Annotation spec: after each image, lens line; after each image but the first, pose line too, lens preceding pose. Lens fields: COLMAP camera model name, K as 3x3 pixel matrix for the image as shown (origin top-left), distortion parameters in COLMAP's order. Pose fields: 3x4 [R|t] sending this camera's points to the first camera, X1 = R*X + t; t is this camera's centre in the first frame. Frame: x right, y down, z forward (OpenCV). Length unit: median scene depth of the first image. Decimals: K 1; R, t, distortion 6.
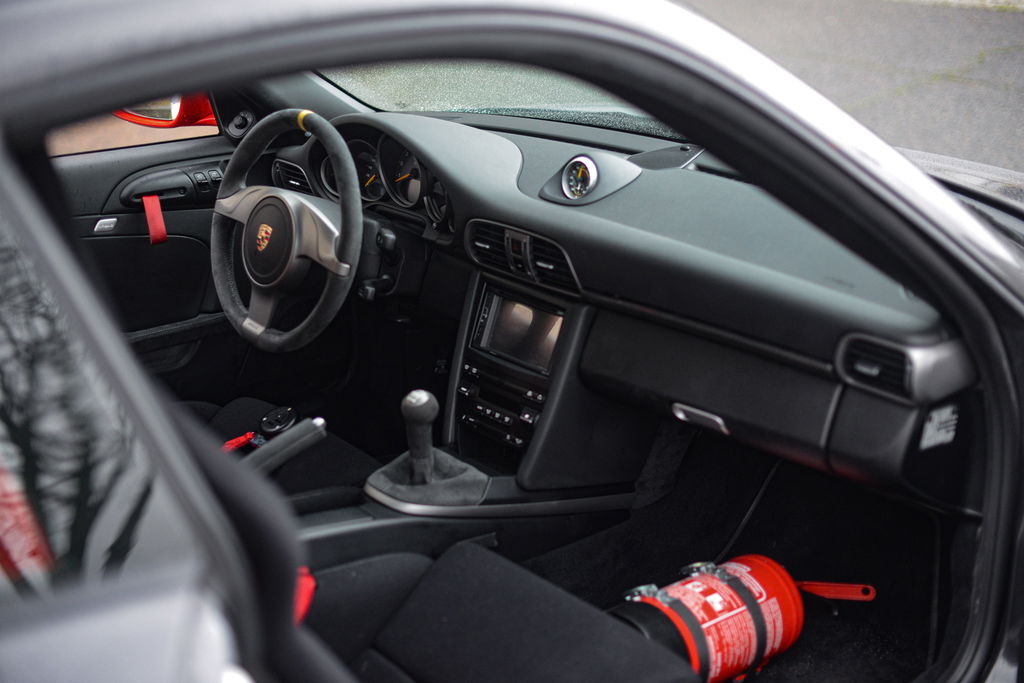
lens RADIAL K [[1486.2, 0, 512.0], [0, 1486.2, 341.5], [0, 0, 1]] dist [-0.138001, 0.136638]
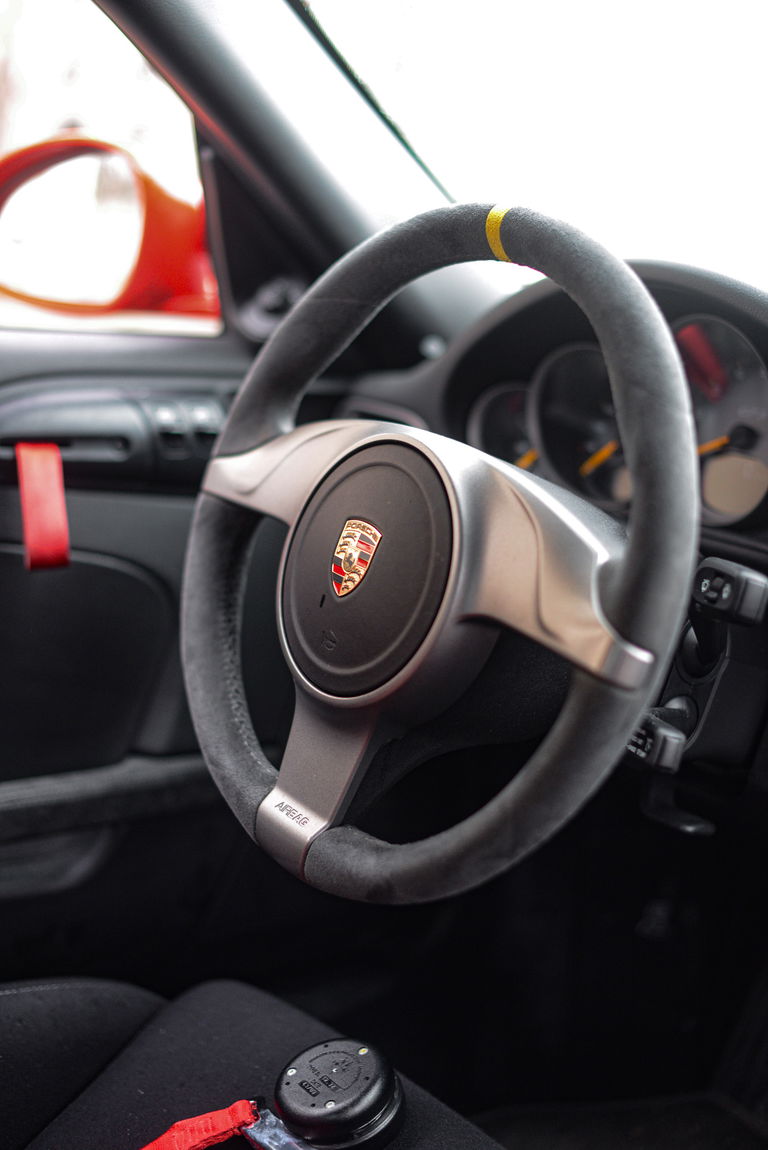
lens RADIAL K [[1669.1, 0, 388.5], [0, 1669.1, 589.2], [0, 0, 1]] dist [-0.138001, 0.136638]
pose [[0.995959, 0.078938, -0.042823, -0.136004], [-0.083556, 0.989290, -0.119680, -0.017172], [0.032917, 0.122775, 0.991888, 0.592578]]
